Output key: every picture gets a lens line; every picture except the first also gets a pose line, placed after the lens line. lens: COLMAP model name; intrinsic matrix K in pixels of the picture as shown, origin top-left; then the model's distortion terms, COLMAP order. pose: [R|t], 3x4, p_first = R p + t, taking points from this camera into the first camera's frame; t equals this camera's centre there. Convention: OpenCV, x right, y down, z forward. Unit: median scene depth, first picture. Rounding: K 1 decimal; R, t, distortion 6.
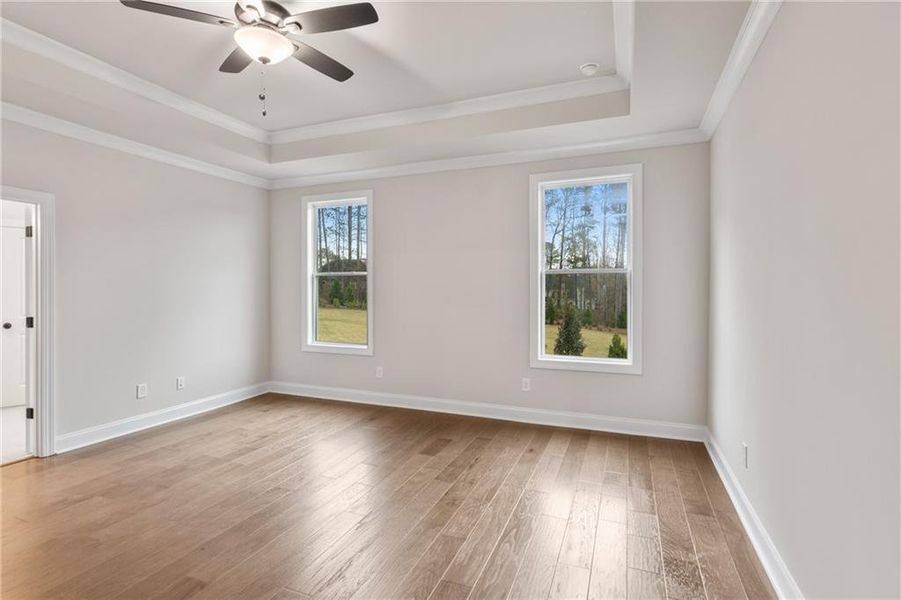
lens RADIAL K [[449.2, 0, 449.3], [0, 449.2, 286.8], [0, 0, 1]] dist [-0.000075, 0.000384]
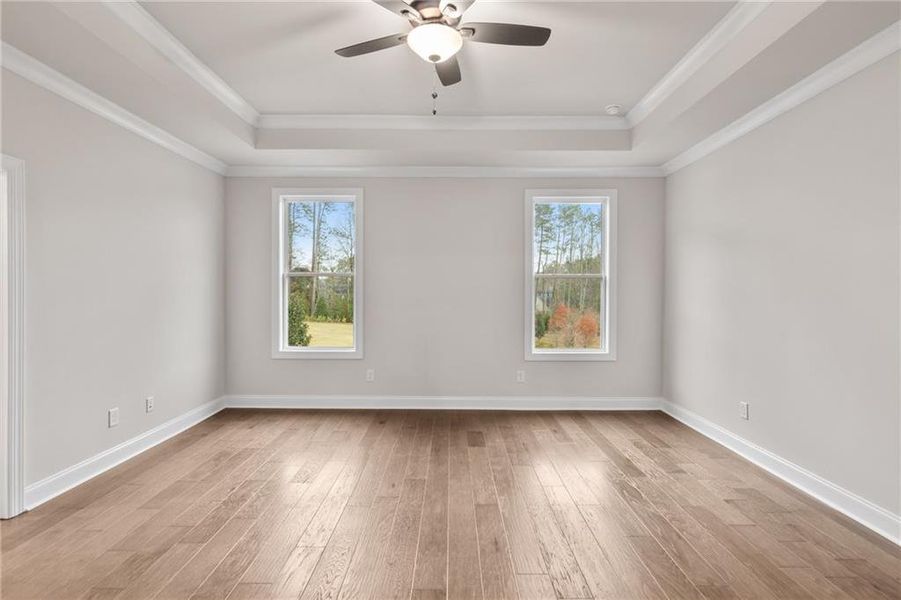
lens RADIAL K [[442.3, 0, 446.9], [0, 442.3, 288.9], [0, 0, 1]] dist [-0.000540, 0.000548]
pose [[0.924969, 0.004750, 0.380012, -0.423313], [-0.004477, 0.999989, -0.001603, 0.002901], [-0.380016, -0.000219, 0.924980, 0.050434]]
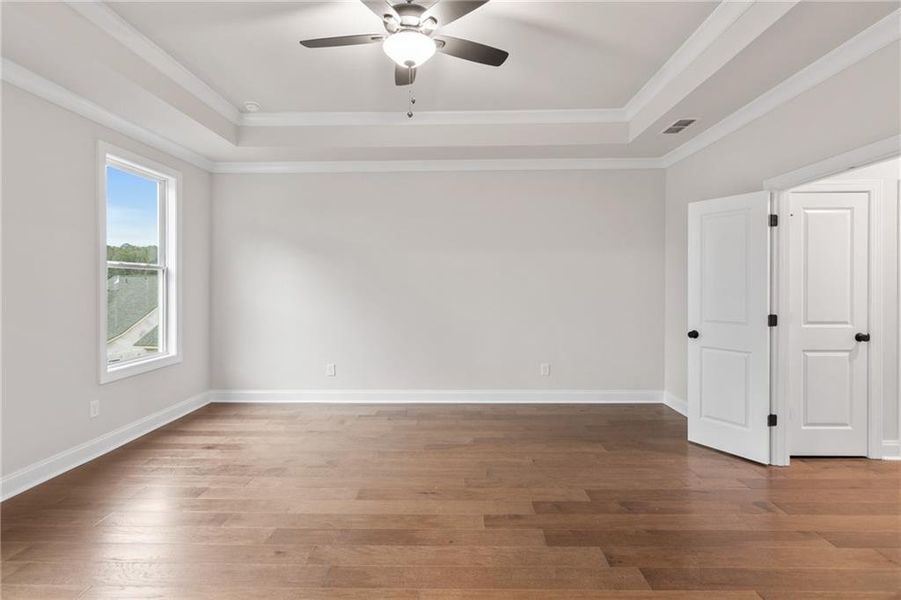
lens RADIAL K [[442.3, 0, 446.9], [0, 442.3, 288.9], [0, 0, 1]] dist [-0.000540, 0.000548]
pose [[-0.379647, -0.003869, 0.925123, -0.772672], [-0.002351, 0.999992, 0.003218, 0.007710], [-0.925128, -0.000953, -0.379654, 0.737810]]
